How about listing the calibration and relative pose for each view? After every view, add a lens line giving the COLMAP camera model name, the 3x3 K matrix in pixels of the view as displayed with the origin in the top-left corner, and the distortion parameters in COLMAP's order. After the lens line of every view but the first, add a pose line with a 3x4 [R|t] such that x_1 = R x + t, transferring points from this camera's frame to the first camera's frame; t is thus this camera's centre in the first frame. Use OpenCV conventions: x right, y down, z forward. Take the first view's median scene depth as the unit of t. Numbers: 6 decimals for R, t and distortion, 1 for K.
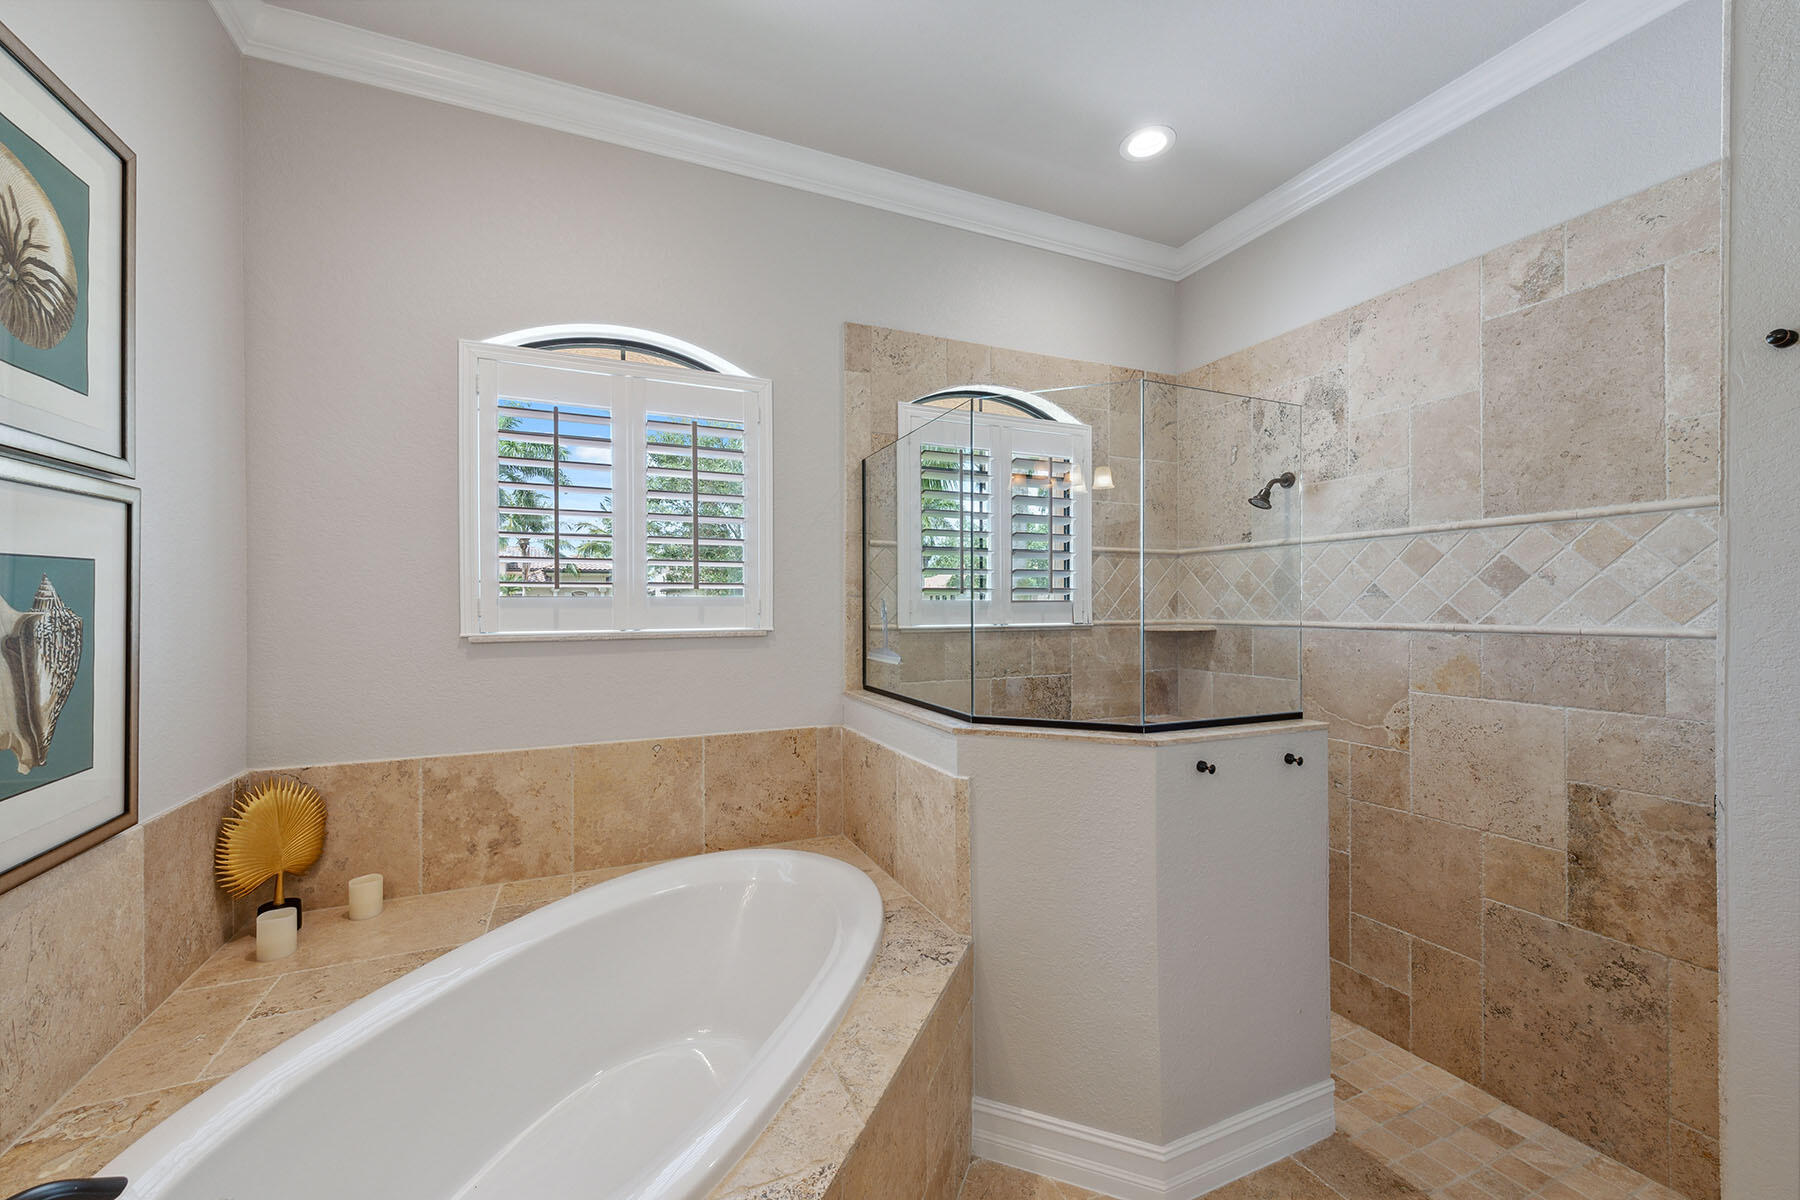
lens RADIAL K [[695.7, 0, 892.5], [0, 695.7, 606.4], [0, 0, 1]] dist [0.015609, -0.005834]
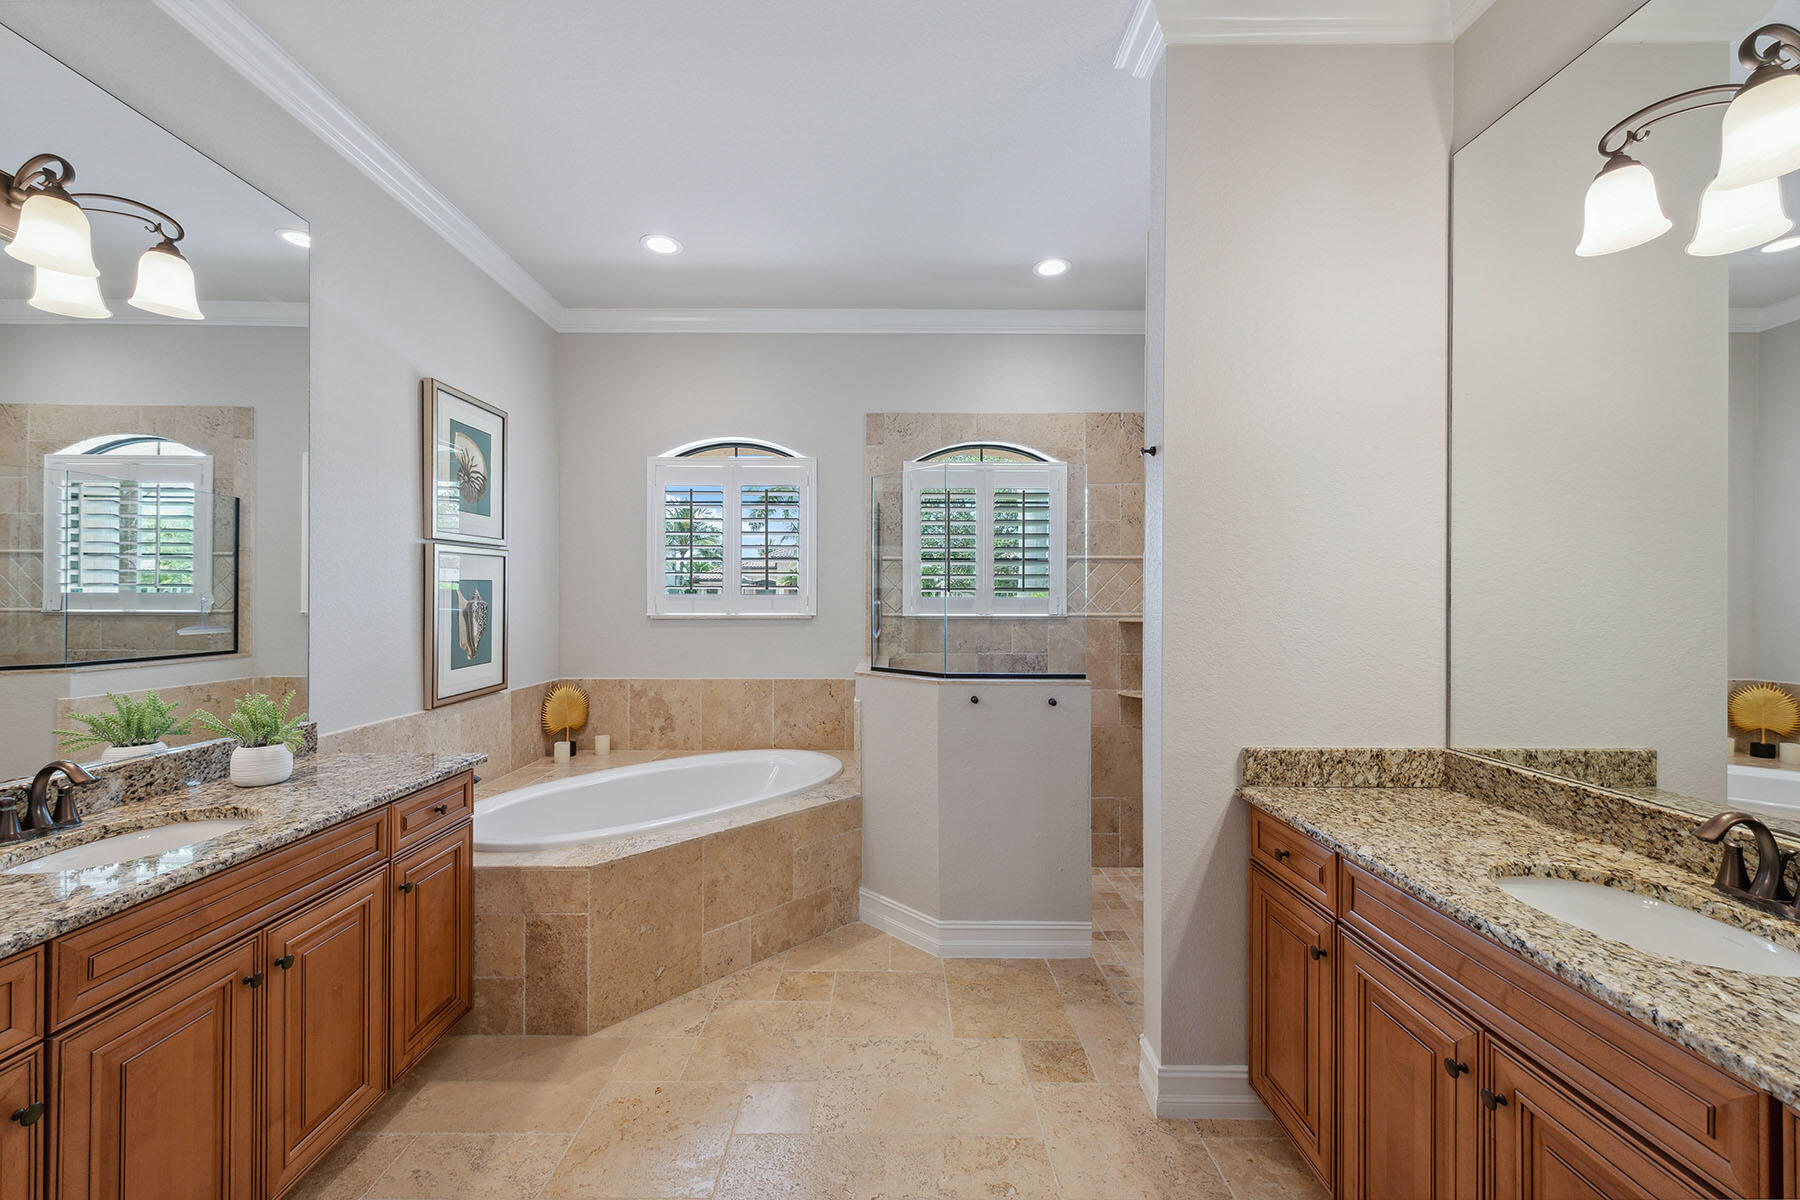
lens RADIAL K [[706.2, 0, 900.0], [0, 706.2, 600.0], [0, 0, 1]] dist [0.013446, -0.003718]
pose [[0.919614, 0.005623, -0.392783, 0.716913], [-0.005591, 0.999984, 0.001224, -0.004573], [0.392784, 0.001071, 0.919630, -0.455383]]
